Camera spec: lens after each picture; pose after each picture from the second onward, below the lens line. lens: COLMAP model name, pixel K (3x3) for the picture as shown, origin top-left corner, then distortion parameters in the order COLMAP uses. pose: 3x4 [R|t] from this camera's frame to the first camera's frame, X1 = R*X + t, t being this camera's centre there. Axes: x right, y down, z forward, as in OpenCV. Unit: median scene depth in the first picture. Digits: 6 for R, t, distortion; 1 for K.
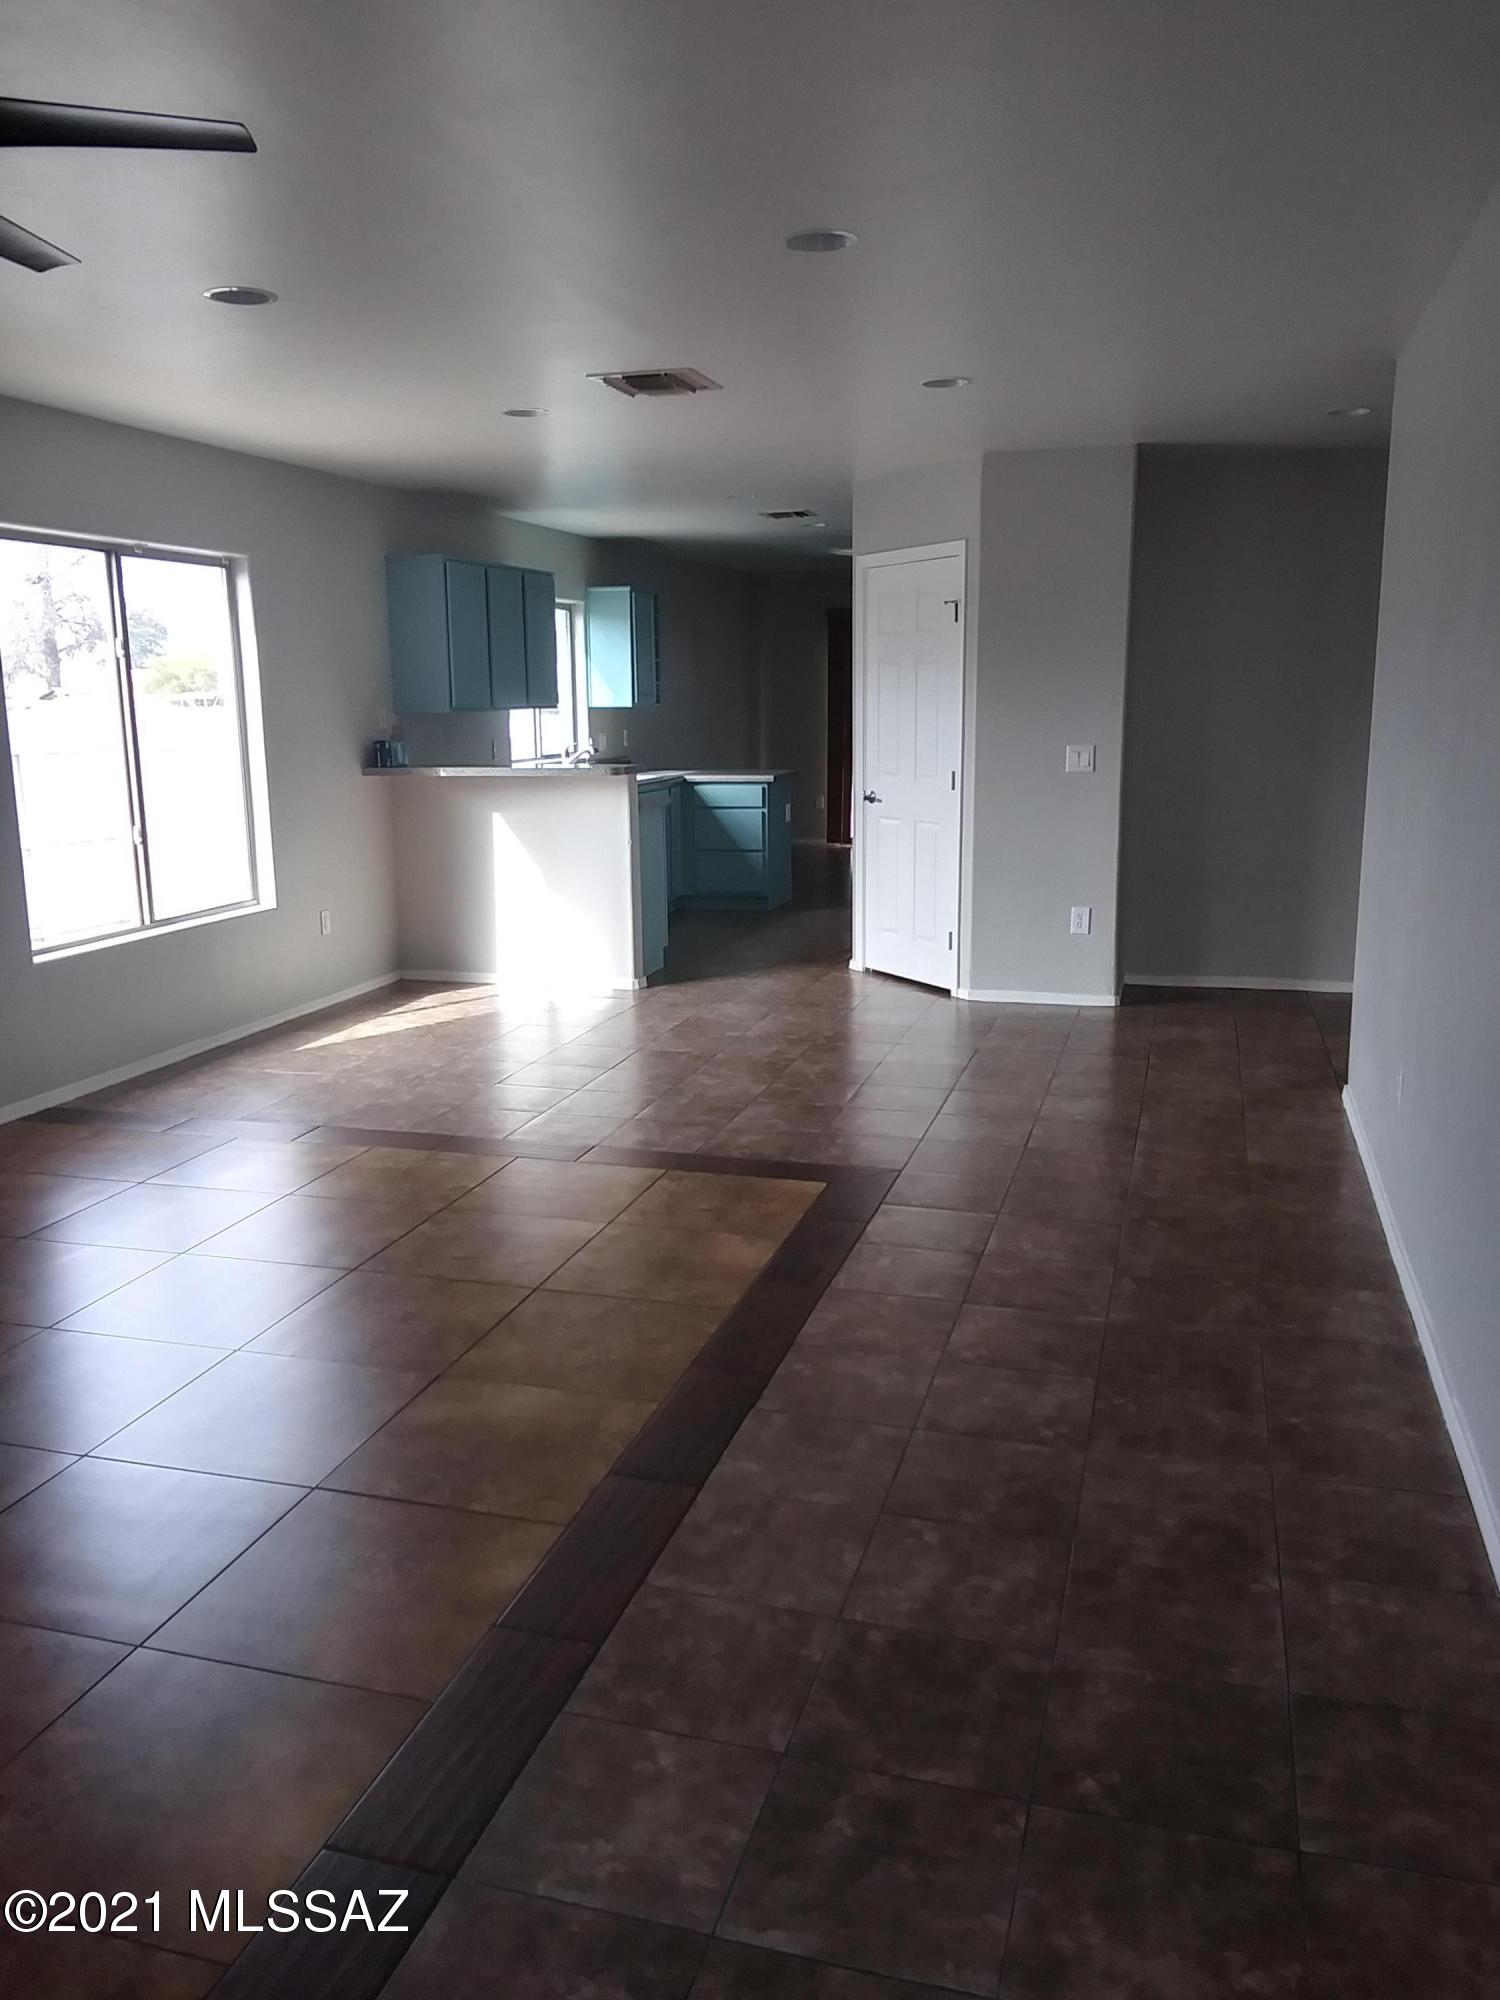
lens RADIAL K [[1544.1, 0, 745.7], [0, 1544.1, 1013.2], [0, 0, 1]] dist [0.035537, -0.077107]
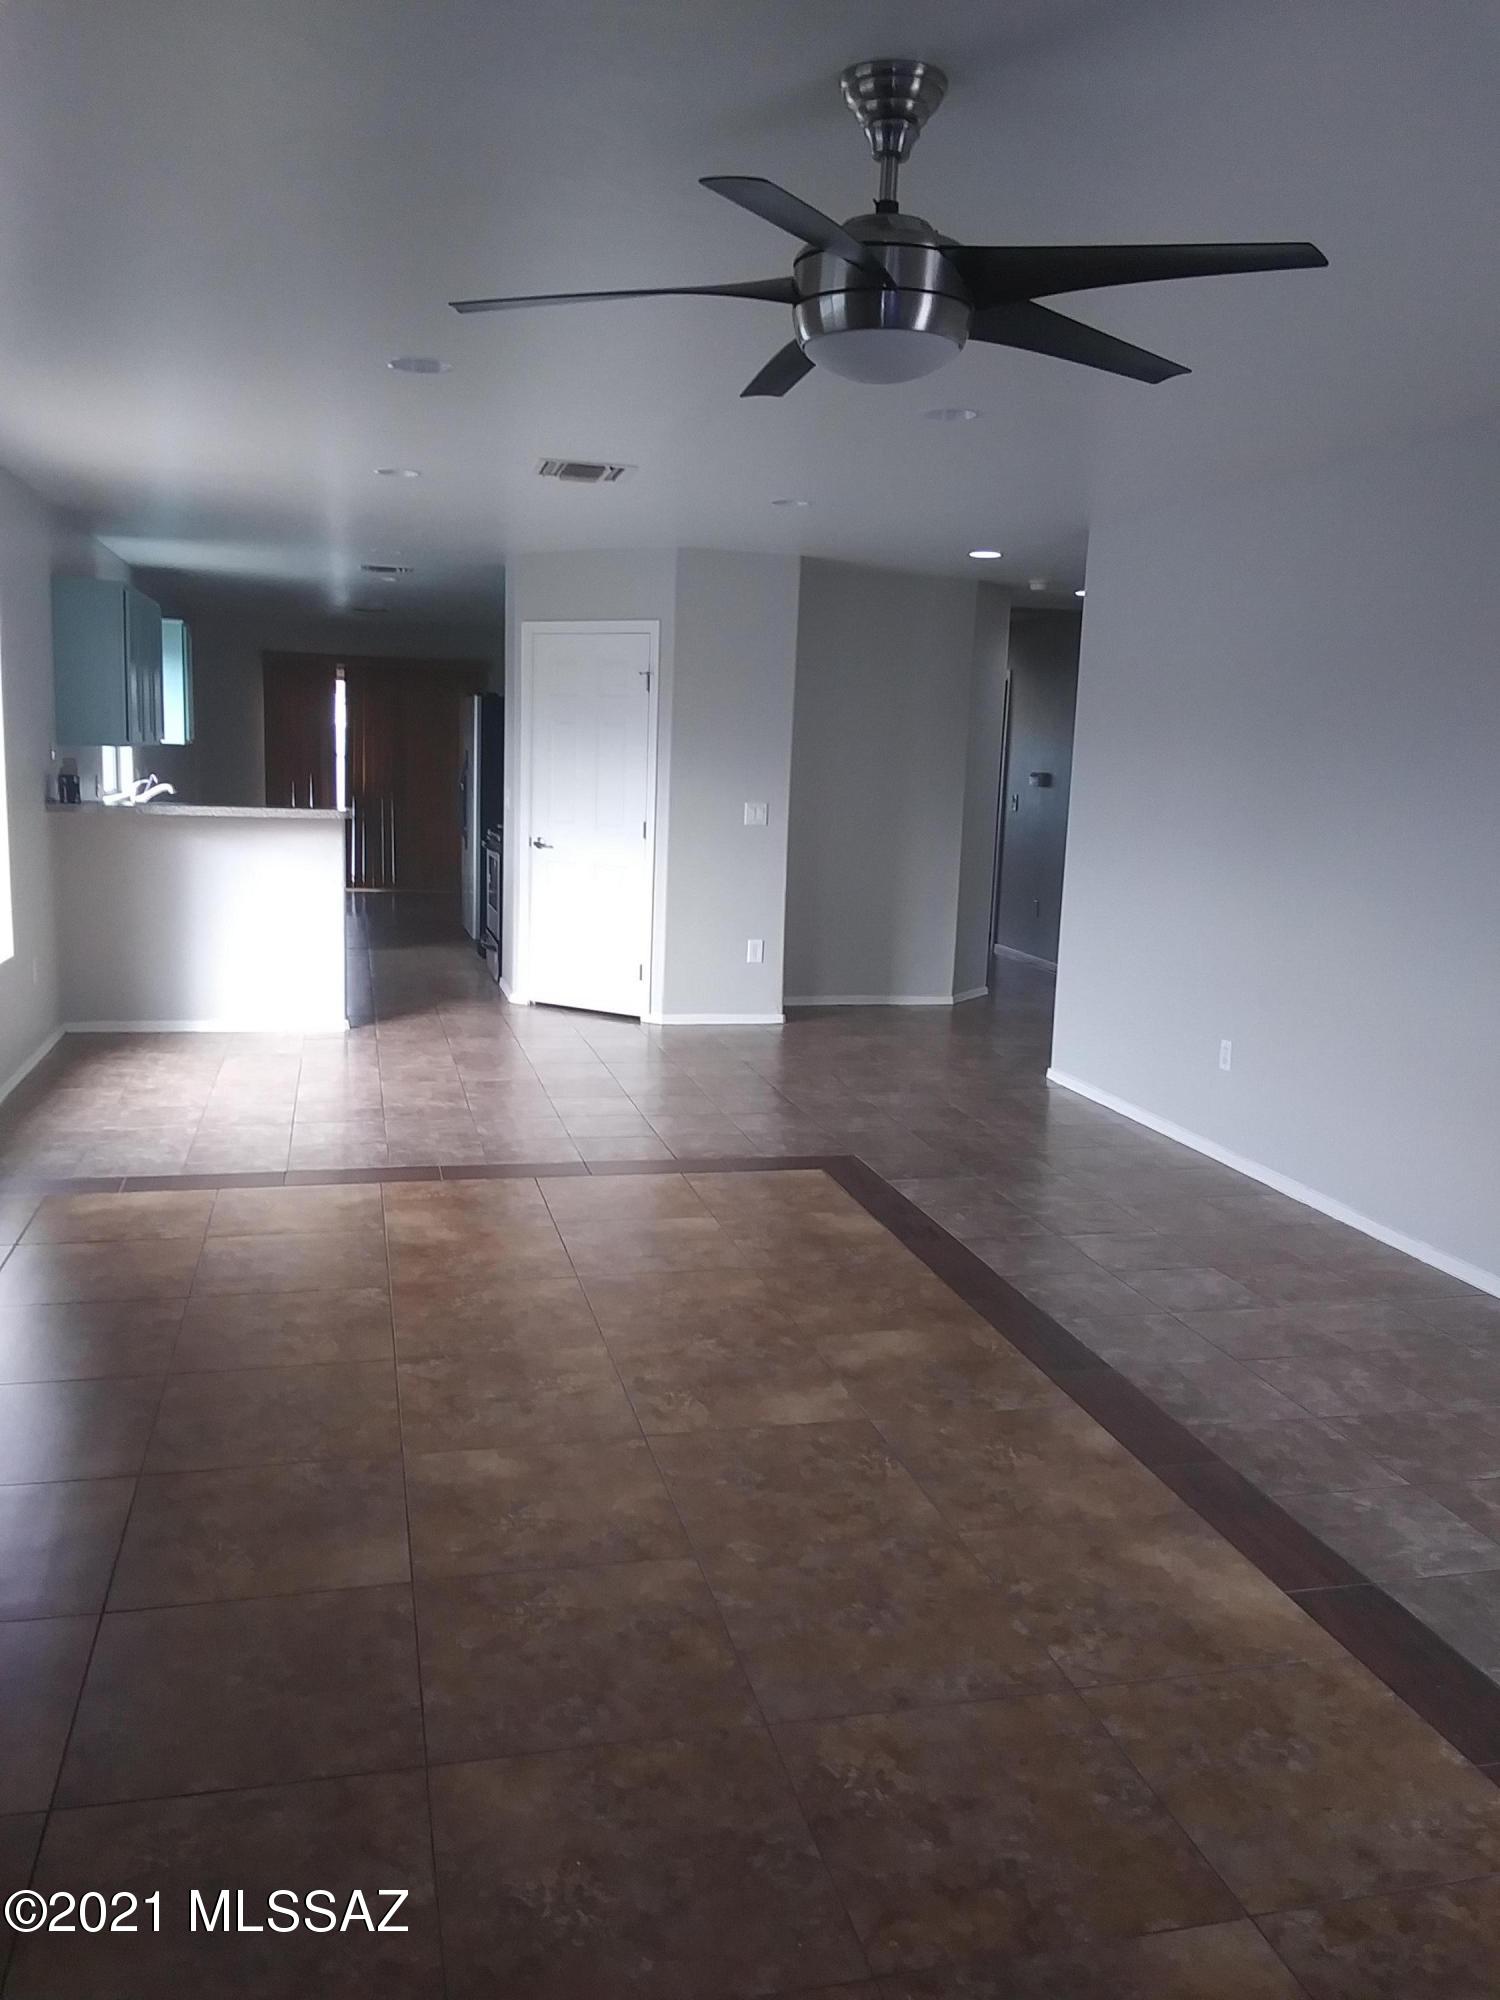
lens RADIAL K [[1544.1, 0, 727.9], [0, 1544.1, 996.4], [0, 0, 1]] dist [0.035537, -0.077107]
pose [[0.863117, -0.035835, 0.503731, -0.411883], [0.055843, 0.998135, -0.024679, 0.001855], [-0.501907, 0.049431, 0.863508, 0.004249]]
